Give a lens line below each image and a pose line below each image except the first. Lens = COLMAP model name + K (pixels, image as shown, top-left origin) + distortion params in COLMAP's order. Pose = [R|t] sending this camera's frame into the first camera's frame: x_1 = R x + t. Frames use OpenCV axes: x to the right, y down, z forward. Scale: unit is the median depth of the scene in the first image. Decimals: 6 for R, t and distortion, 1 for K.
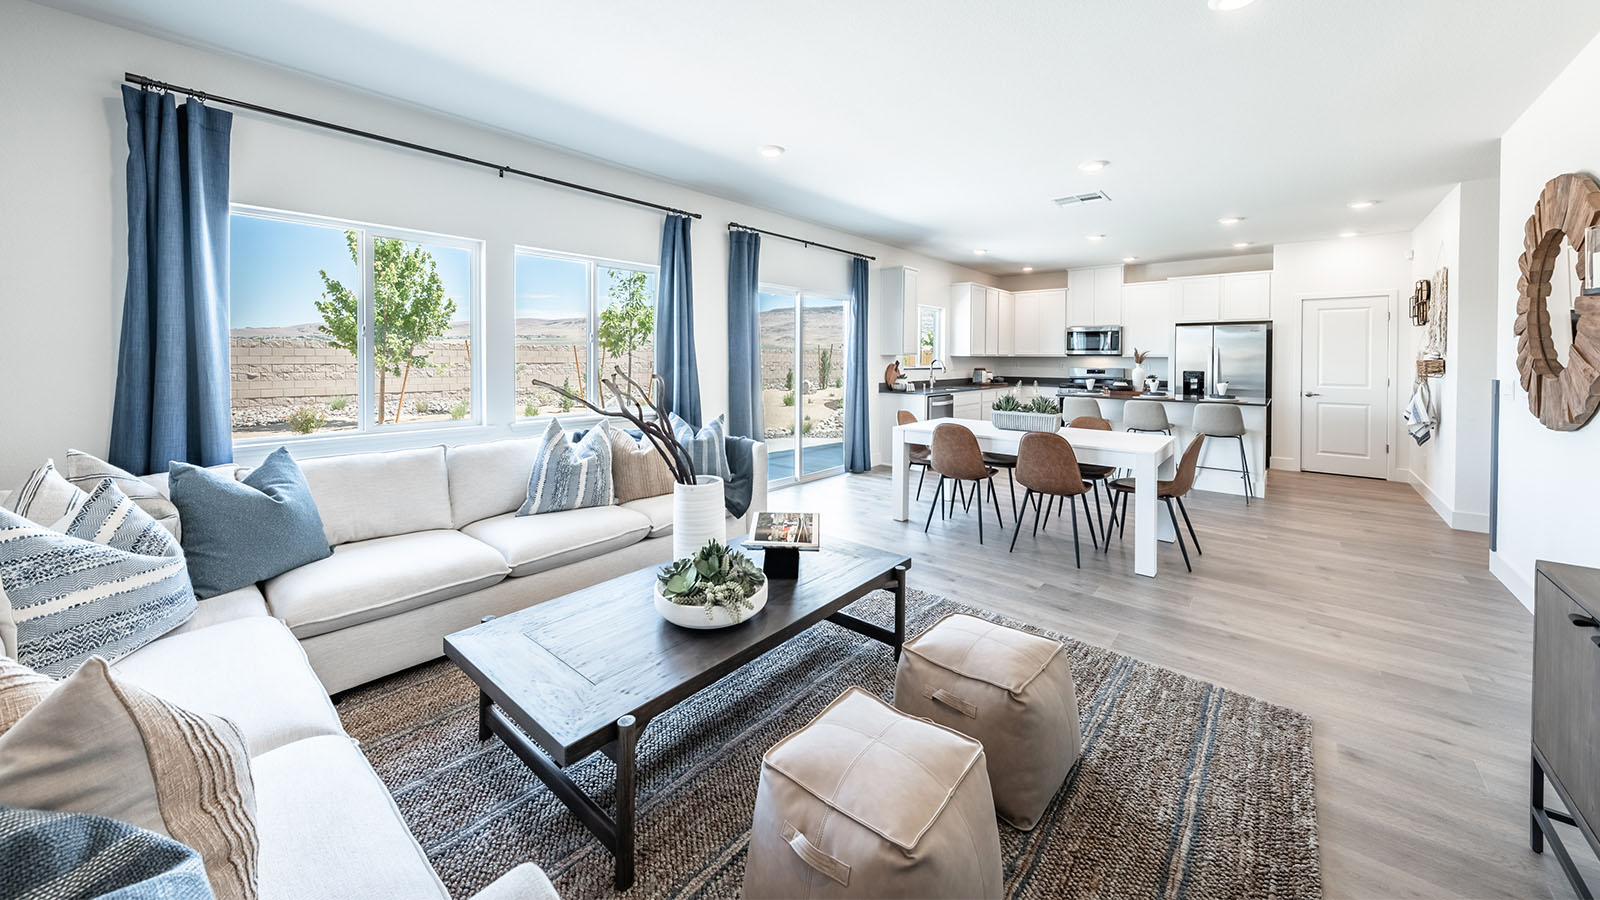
lens RADIAL K [[562.0, 0, 795.6], [0, 562.0, 361.3], [0, 0, 1]] dist [0.006377, -0.001453]
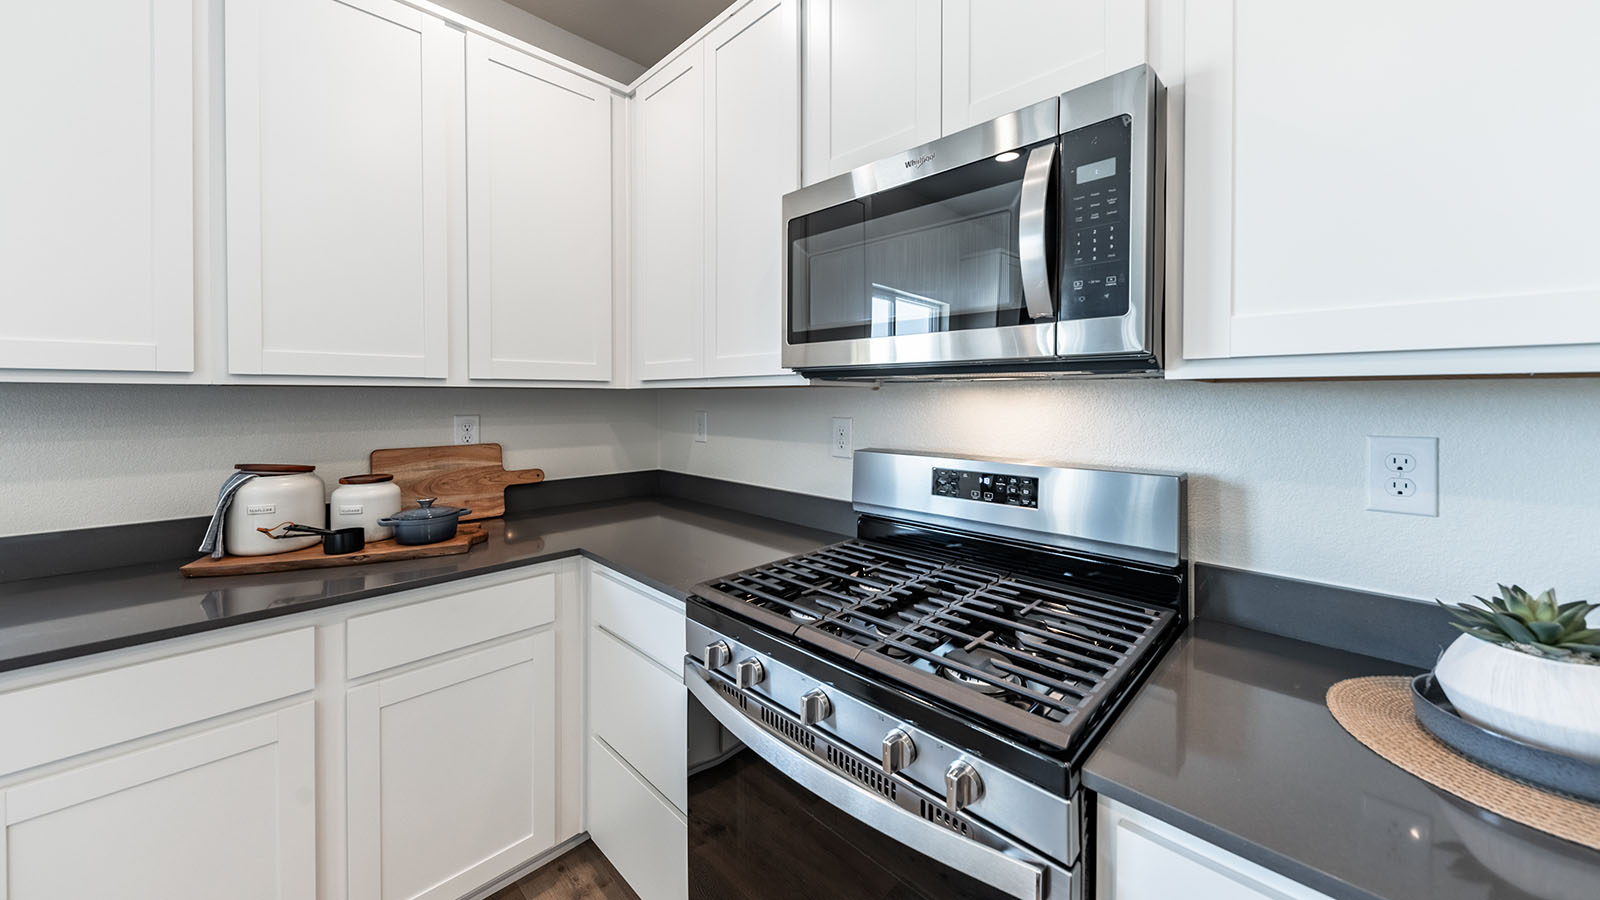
lens RADIAL K [[562.0, 0, 806.8], [0, 562.0, 398.6], [0, 0, 1]] dist [0.006377, -0.001453]
pose [[0.998375, -0.005955, -0.056665, 0.586330], [0.005904, 0.999982, -0.001068, -0.005157], [0.056670, 0.000731, 0.998393, 1.006003]]
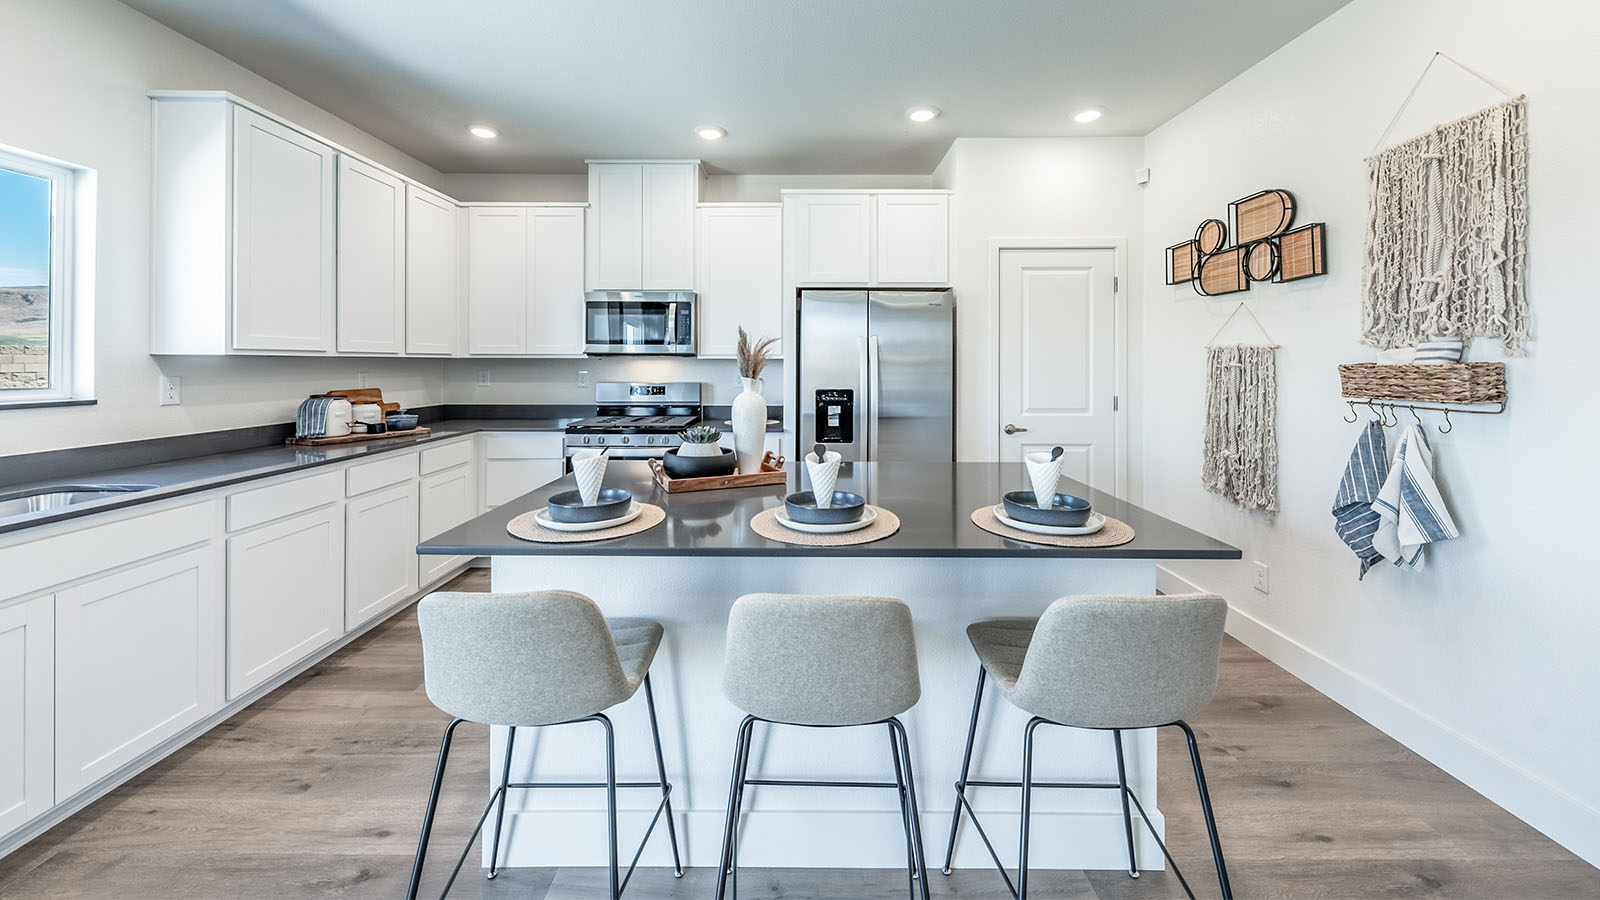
lens RADIAL K [[562.0, 0, 794.0], [0, 562.0, 361.8], [0, 0, 1]] dist [0.006377, -0.001453]
pose [[0.758302, -0.002965, 0.651897, 0.379992], [0.007040, 0.999969, -0.003641, -0.003189], [-0.651865, 0.007350, 0.758299, 0.669677]]
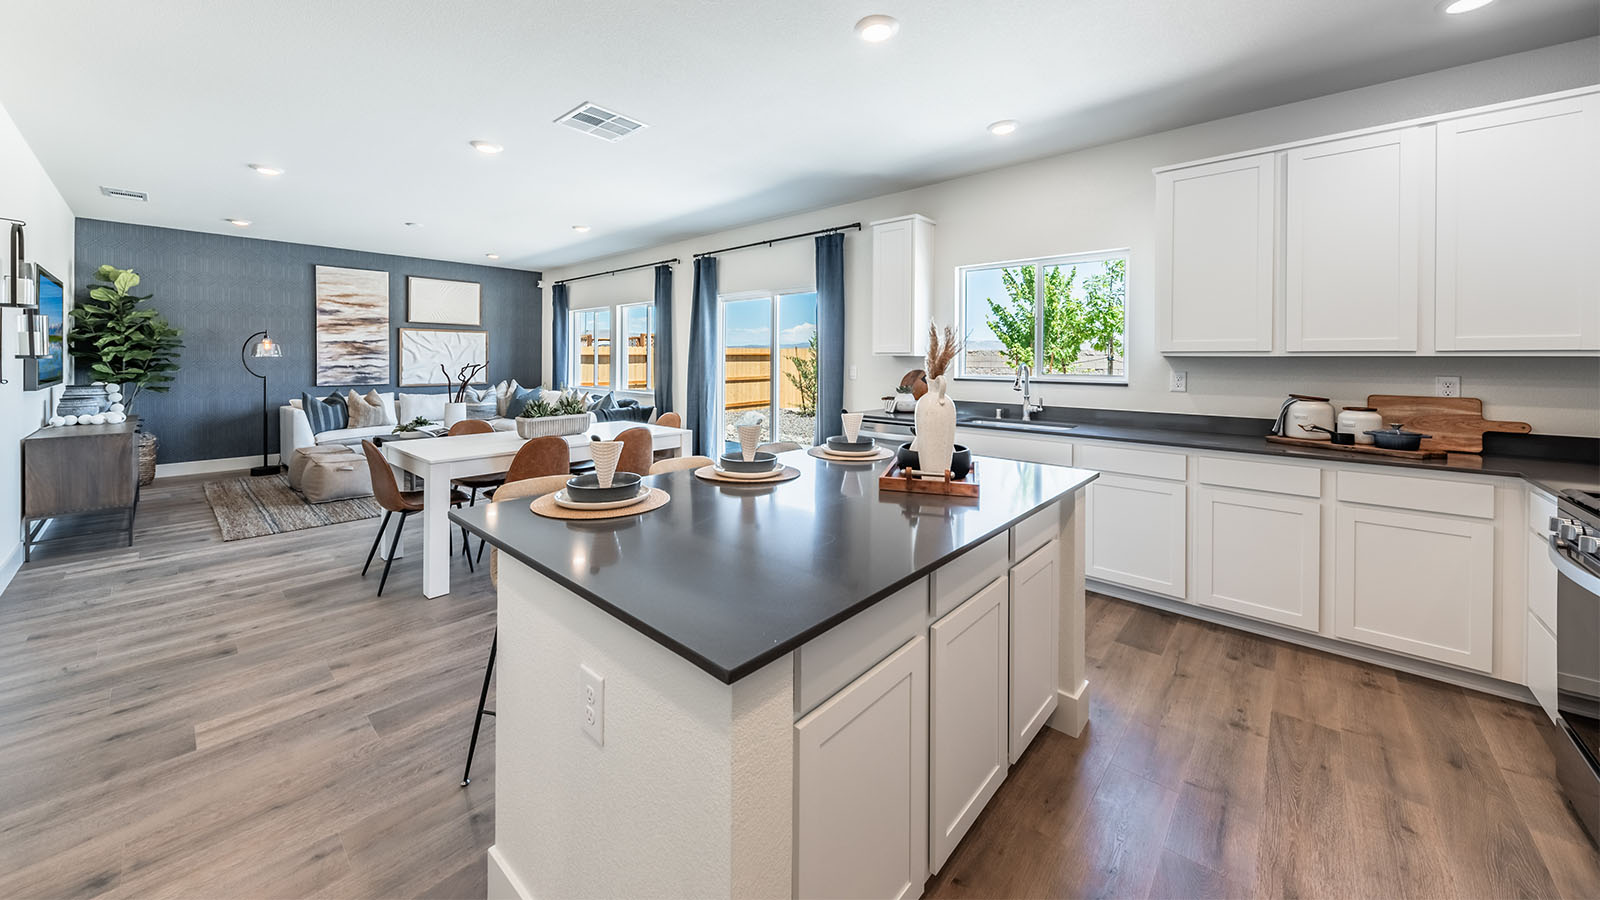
lens RADIAL K [[562.0, 0, 782.3], [0, 562.0, 361.4], [0, 0, 1]] dist [0.006377, -0.001453]
pose [[-0.030717, -0.001702, -0.999527, 0.794118], [-0.013453, 0.999909, -0.001289, -0.001945], [0.999438, 0.013407, -0.030737, 0.837898]]
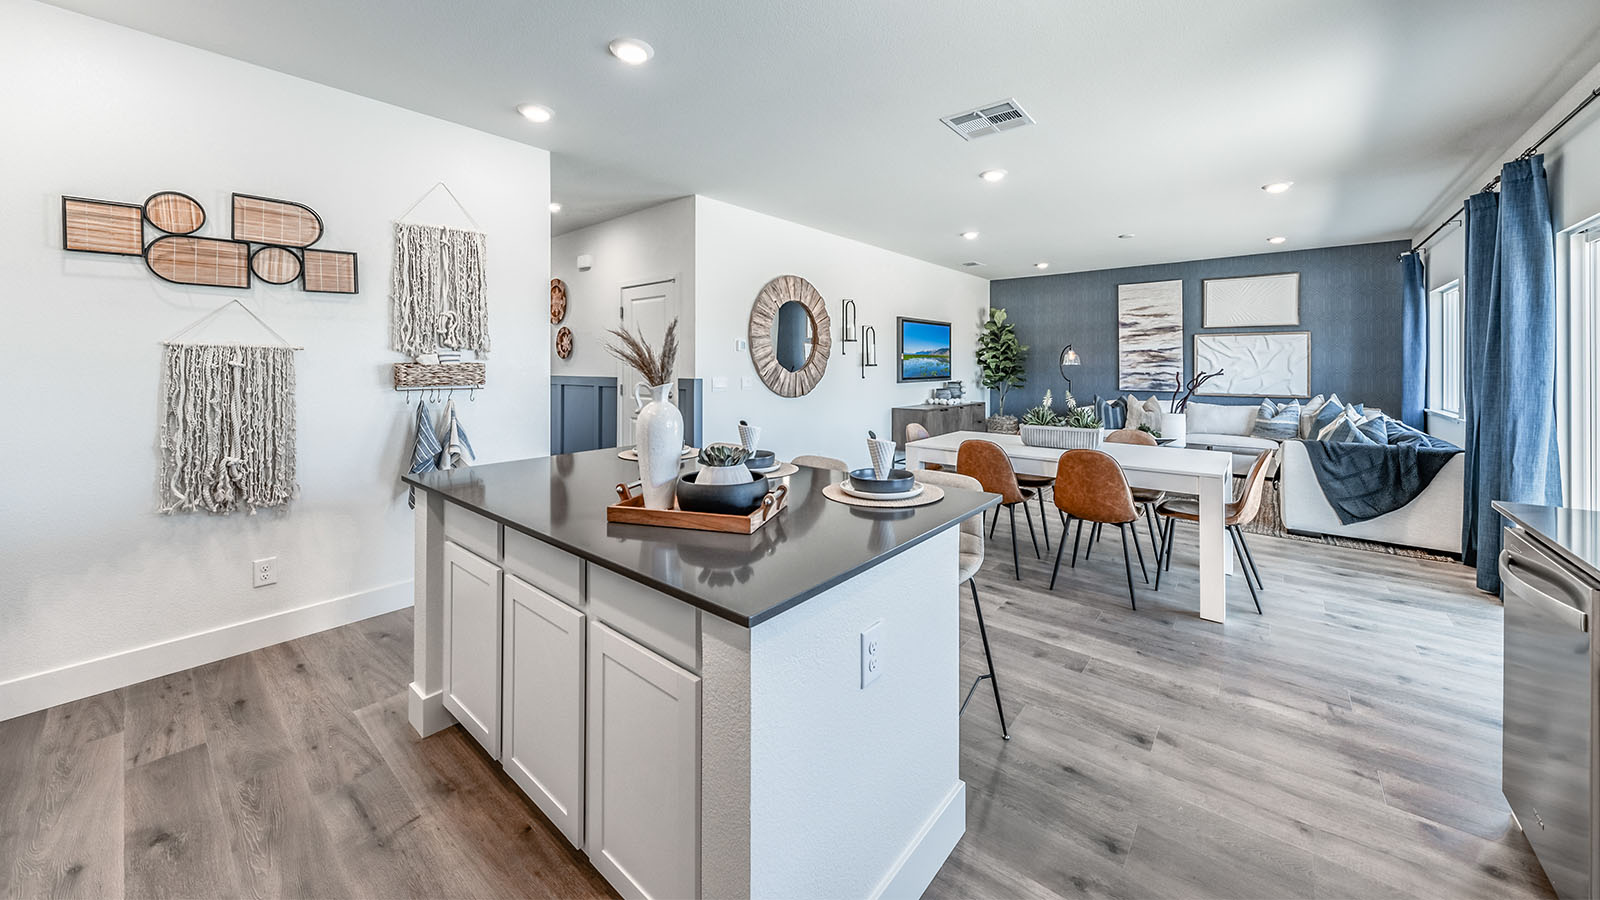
lens RADIAL K [[562.0, 0, 794.7], [0, 562.0, 361.1], [0, 0, 1]] dist [0.006377, -0.001453]
pose [[-0.999968, -0.005766, -0.005495, 0.497656], [-0.005778, 0.999981, 0.002323, -0.006044], [0.005481, 0.002354, -0.999982, 1.112167]]
